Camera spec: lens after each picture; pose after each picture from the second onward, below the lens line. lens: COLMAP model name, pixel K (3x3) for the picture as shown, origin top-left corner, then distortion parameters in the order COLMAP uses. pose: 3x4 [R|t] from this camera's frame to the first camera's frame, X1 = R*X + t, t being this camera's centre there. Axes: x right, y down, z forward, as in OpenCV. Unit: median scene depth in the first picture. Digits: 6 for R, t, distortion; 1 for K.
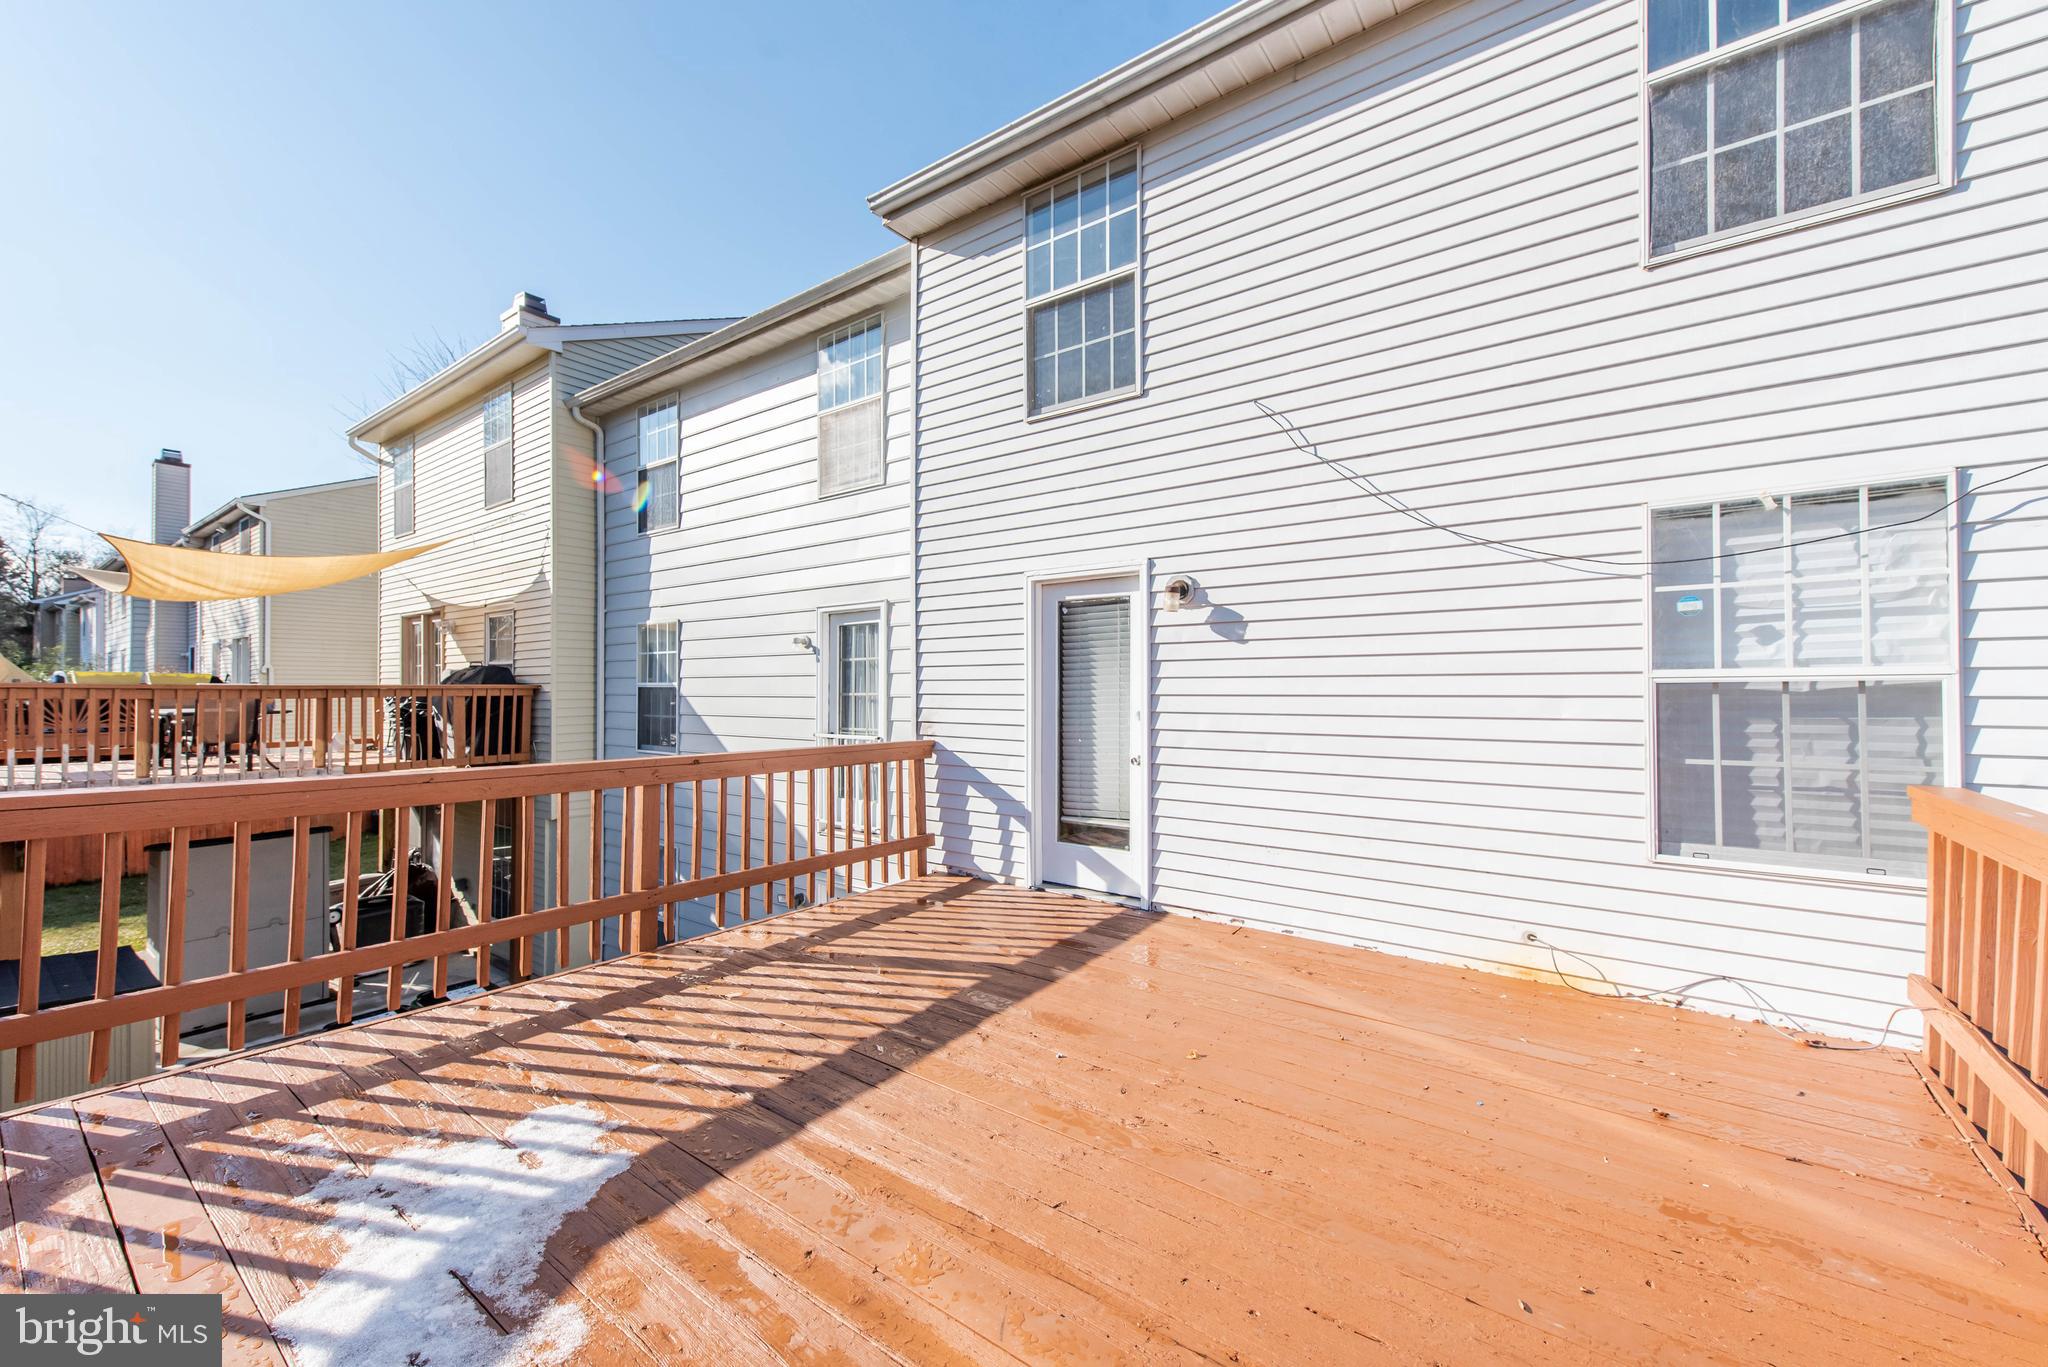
lens RADIAL K [[800.3, 0, 1028.6], [0, 800.3, 678.1], [0, 0, 1]] dist [0.016034, -0.003468]
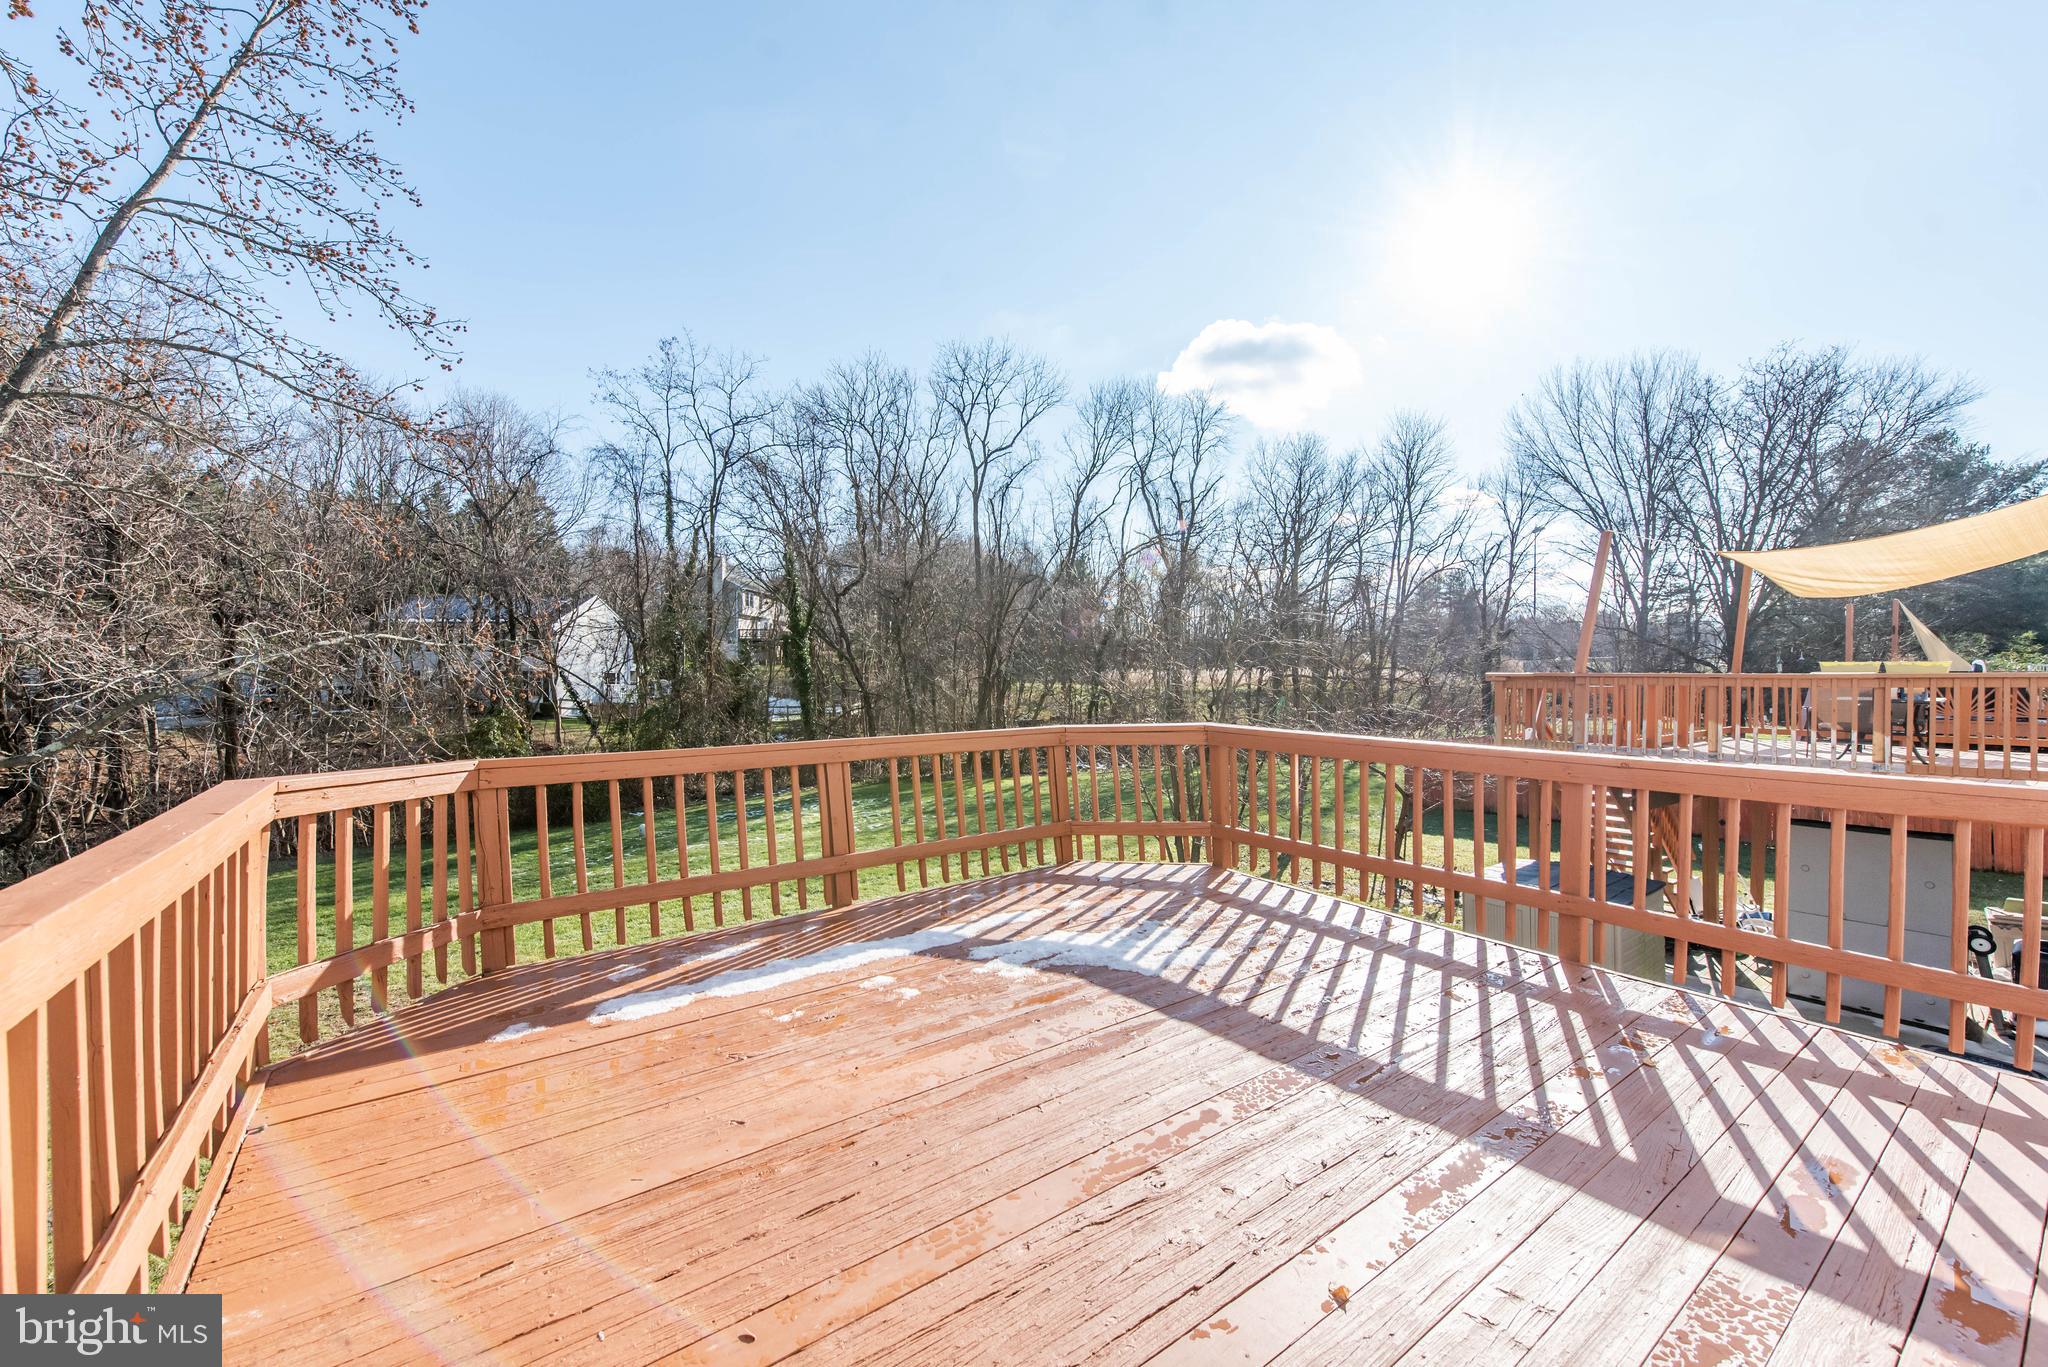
lens RADIAL K [[800.3, 0, 1024.6], [0, 800.3, 687.0], [0, 0, 1]] dist [0.016034, -0.003468]
pose [[-0.302981, 0.010336, -0.952940, 0.662040], [0.013699, 0.999885, 0.006490, 0.010437], [0.952898, -0.011088, -0.303088, 0.756981]]
